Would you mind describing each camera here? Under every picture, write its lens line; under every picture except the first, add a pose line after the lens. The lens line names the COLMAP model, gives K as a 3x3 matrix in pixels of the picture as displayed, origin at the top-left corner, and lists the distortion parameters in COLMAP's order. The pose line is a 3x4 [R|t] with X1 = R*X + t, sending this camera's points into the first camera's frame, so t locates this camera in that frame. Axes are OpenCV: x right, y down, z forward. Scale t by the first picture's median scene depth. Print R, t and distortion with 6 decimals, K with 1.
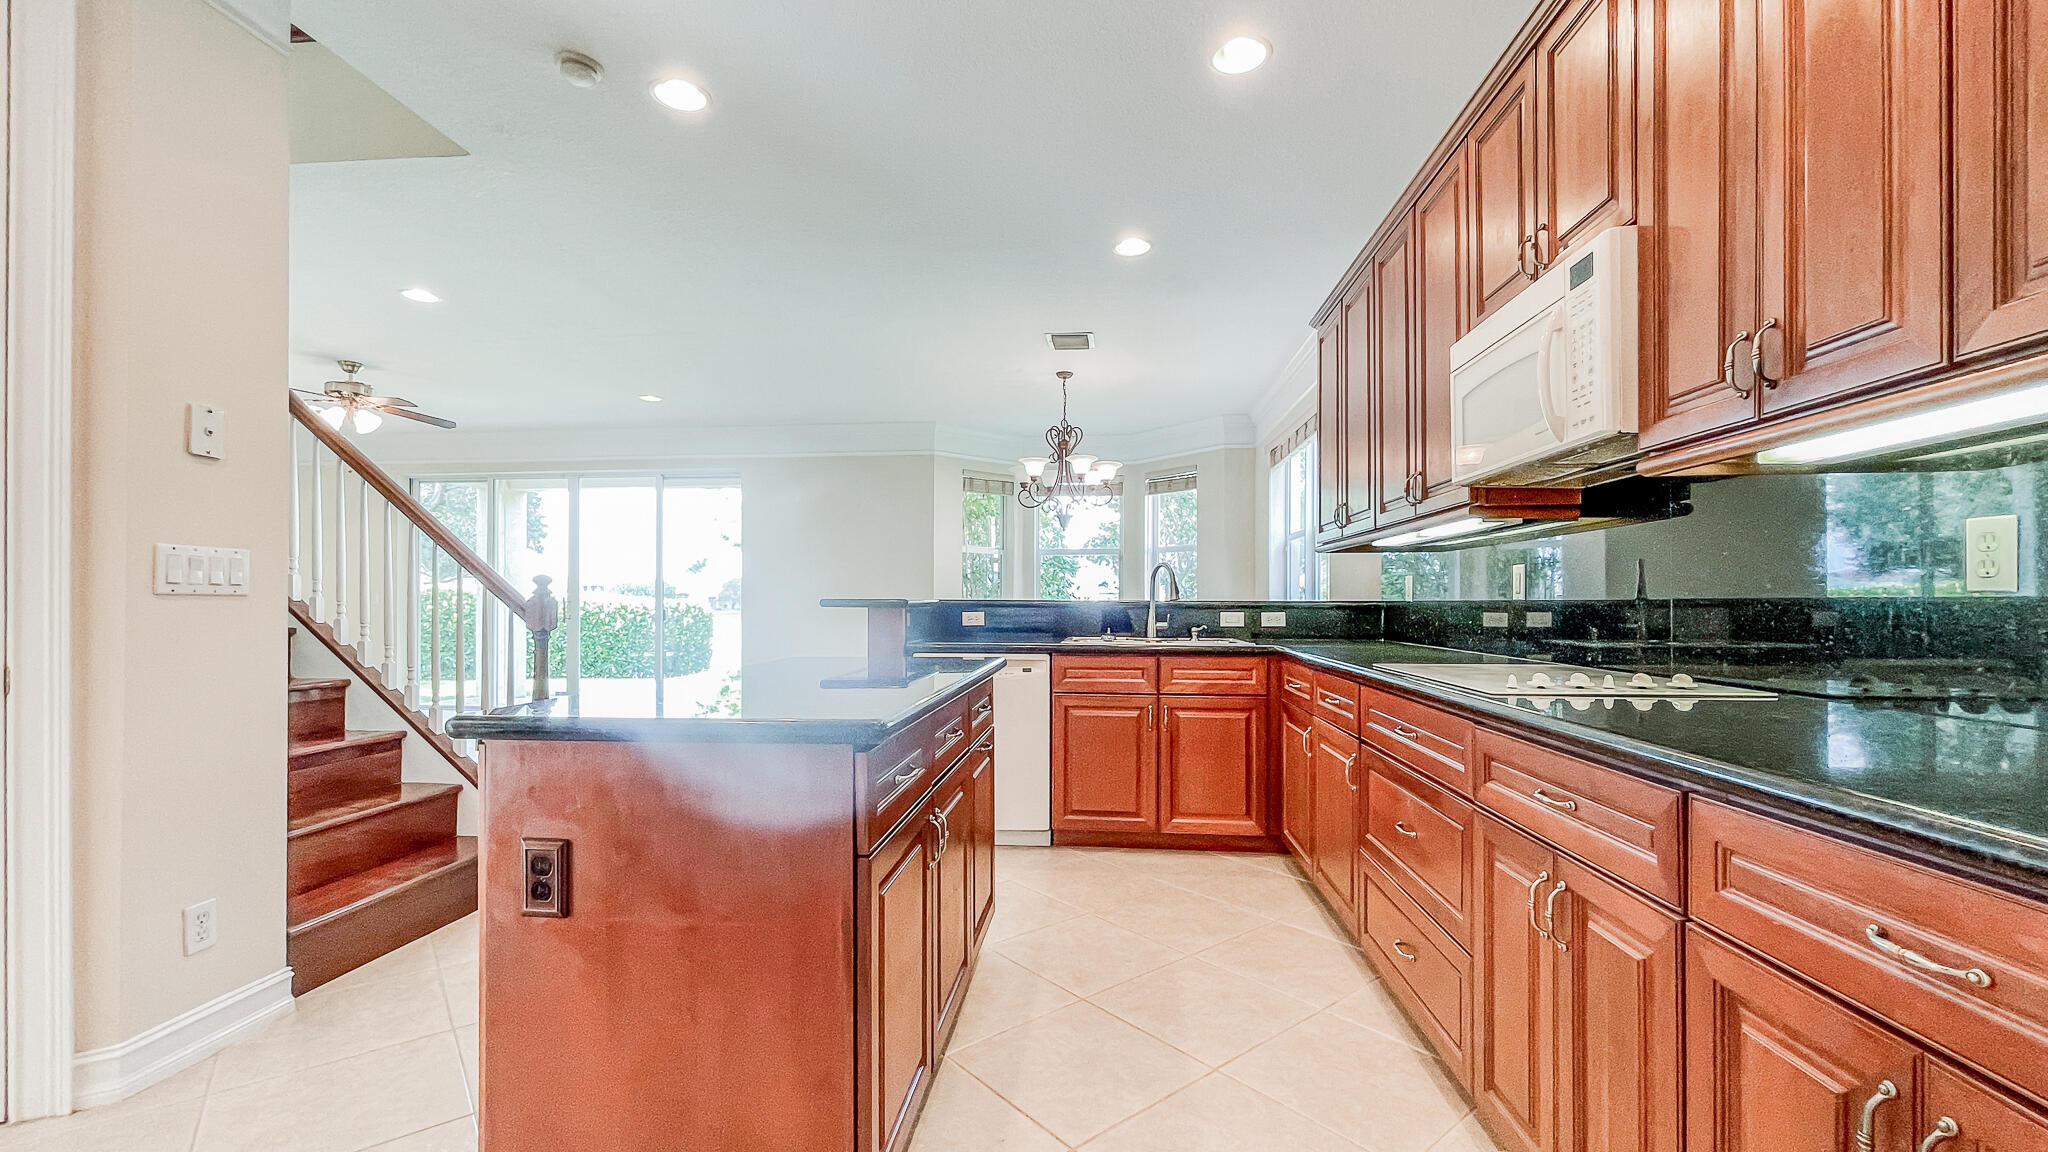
lens RADIAL K [[864.1, 0, 1024.2], [0, 864.1, 597.7], [0, 0, 1]] dist [0.002134, -0.000095]
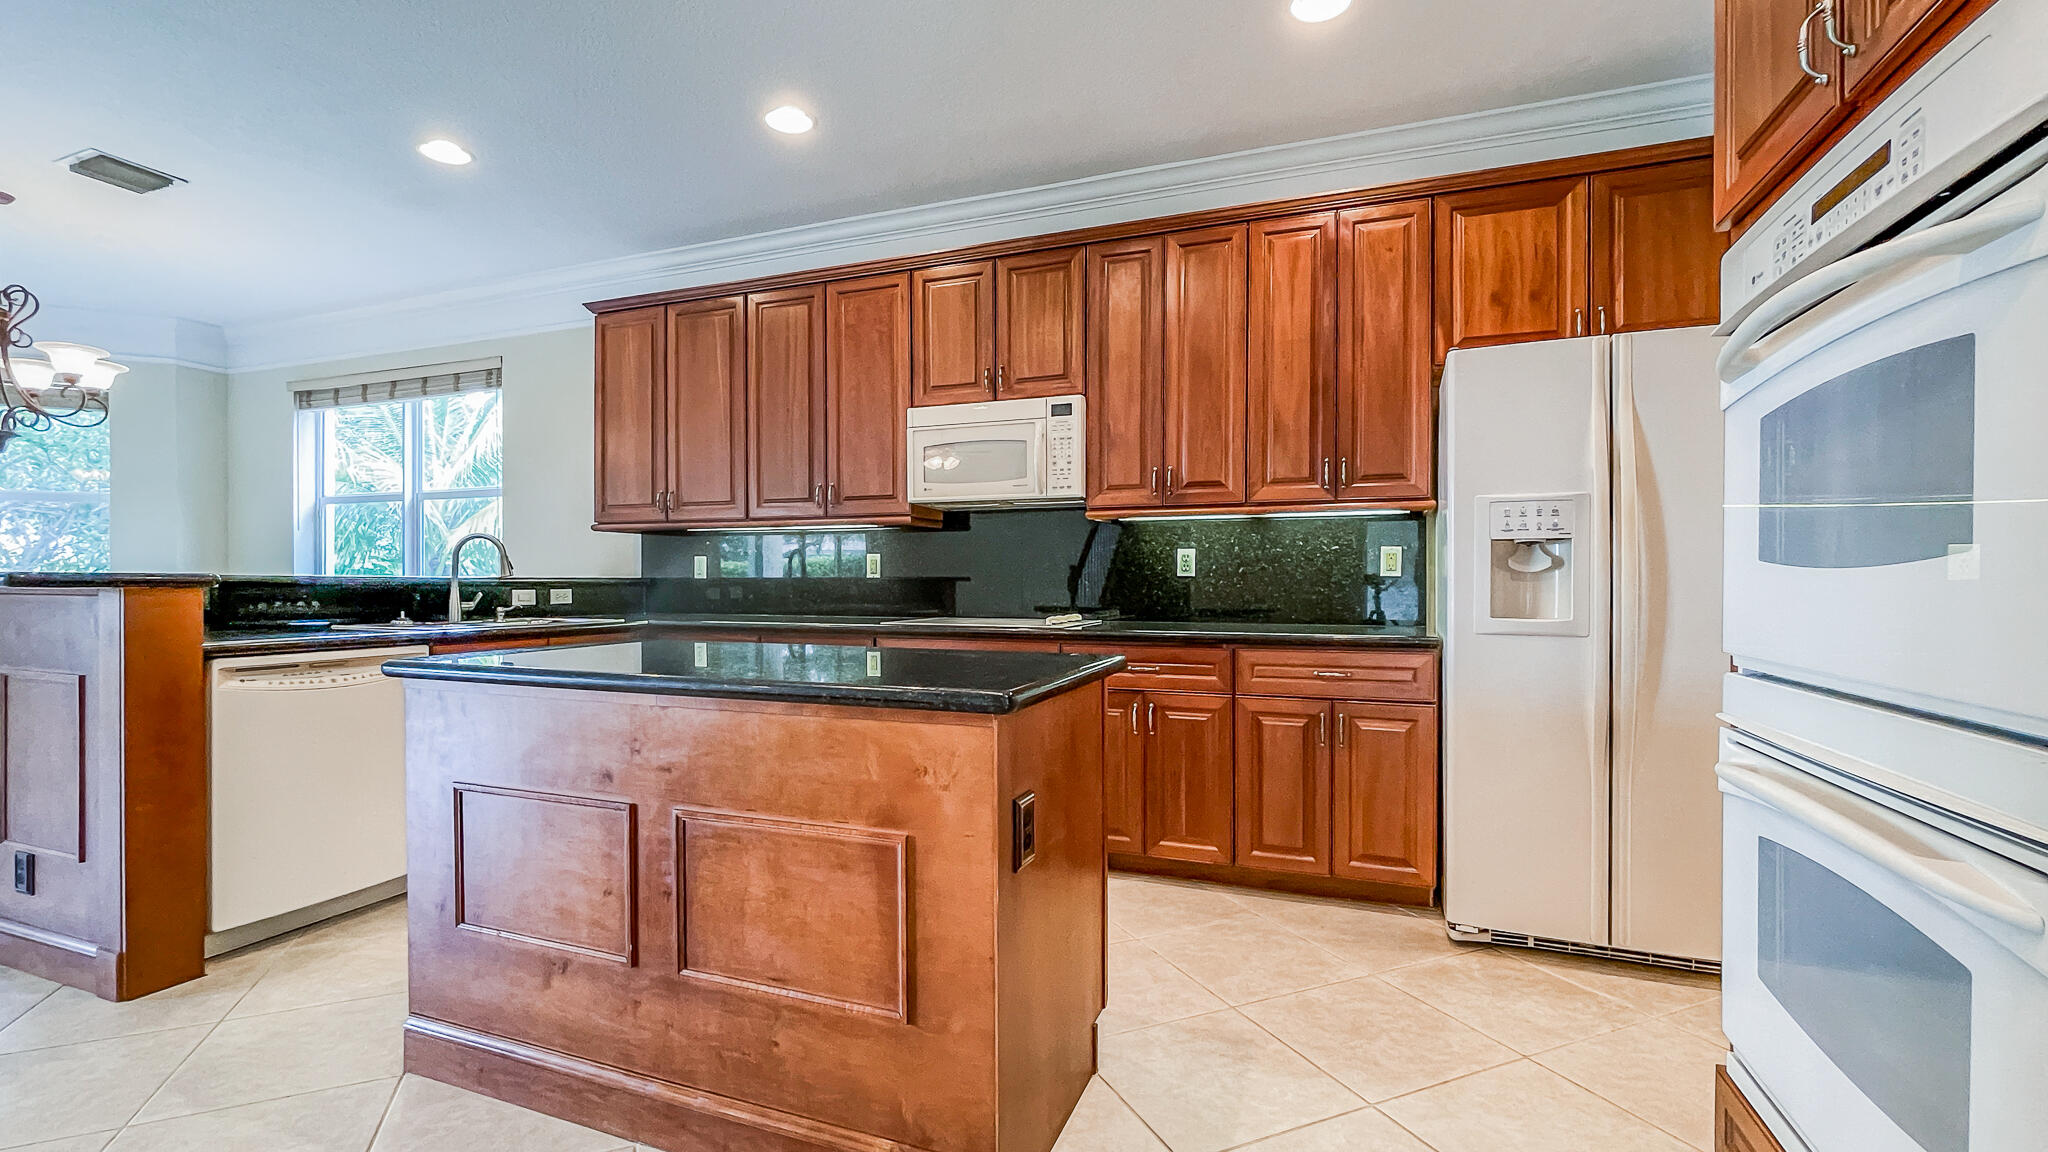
lens RADIAL K [[864.1, 0, 1028.0], [0, 864.1, 583.9], [0, 0, 1]] dist [0.002134, -0.000095]
pose [[0.256859, -0.003412, 0.966443, -0.534197], [-0.004594, 0.999978, 0.004751, 0.003475], [-0.966438, -0.005660, 0.256838, 0.236995]]
